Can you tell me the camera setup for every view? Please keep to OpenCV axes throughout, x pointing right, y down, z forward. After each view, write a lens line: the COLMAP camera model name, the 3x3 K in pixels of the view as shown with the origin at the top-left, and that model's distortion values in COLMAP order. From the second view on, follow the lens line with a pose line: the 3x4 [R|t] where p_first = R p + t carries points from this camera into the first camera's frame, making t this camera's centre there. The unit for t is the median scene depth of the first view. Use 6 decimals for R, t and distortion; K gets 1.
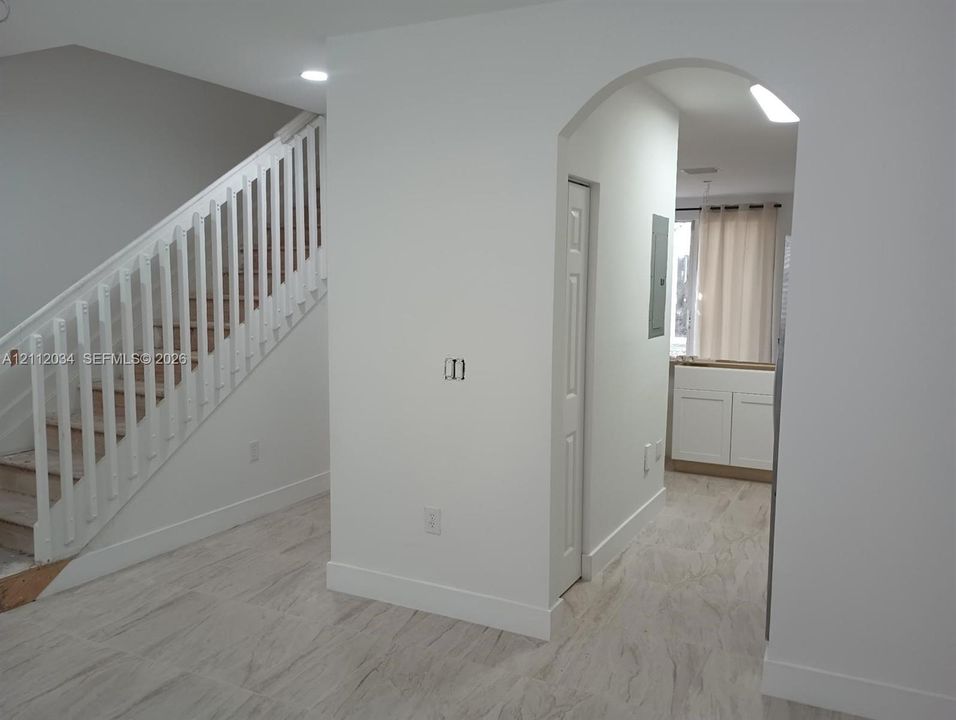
lens RADIAL K [[788.4, 0, 474.3], [0, 788.4, 362.9], [0, 0, 1]] dist [0.045648, -0.052143]
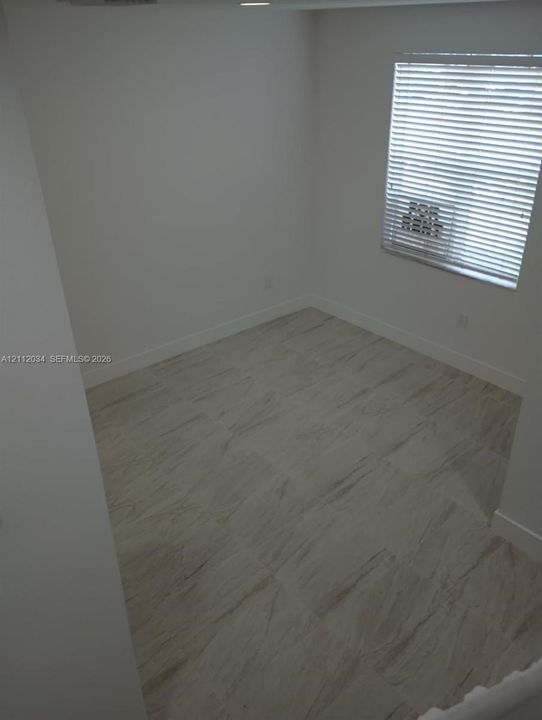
lens RADIAL K [[593.8, 0, 270.8], [0, 593.8, 356.5], [0, 0, 1]] dist [0.045648, -0.052143]
pose [[-0.927020, -0.176884, 0.330674, -0.459427], [0.047802, 0.818843, 0.572023, -0.427762], [-0.371952, 0.546084, -0.750629, 1.316417]]
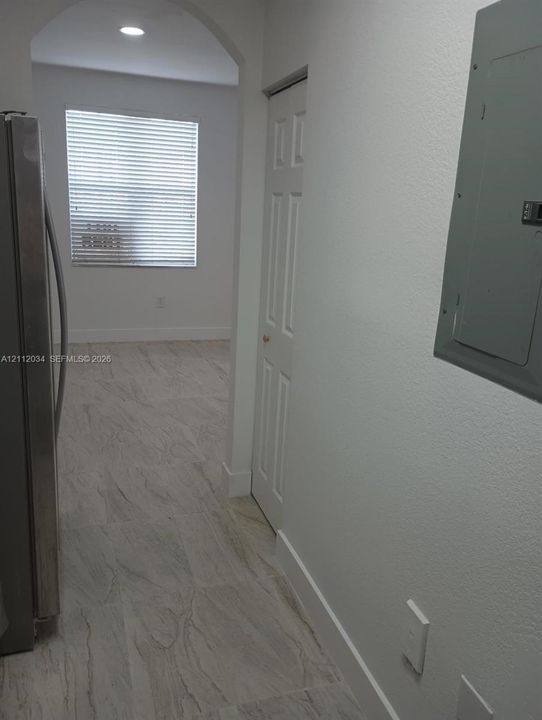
lens RADIAL K [[593.8, 0, 270.9], [0, 593.8, 364.3], [0, 0, 1]] dist [0.045648, -0.052143]
pose [[-0.698170, 0.139007, -0.702307, 0.662309], [-0.135978, 0.937366, 0.320709, -0.149346], [0.702900, 0.319408, -0.635540, 1.534772]]
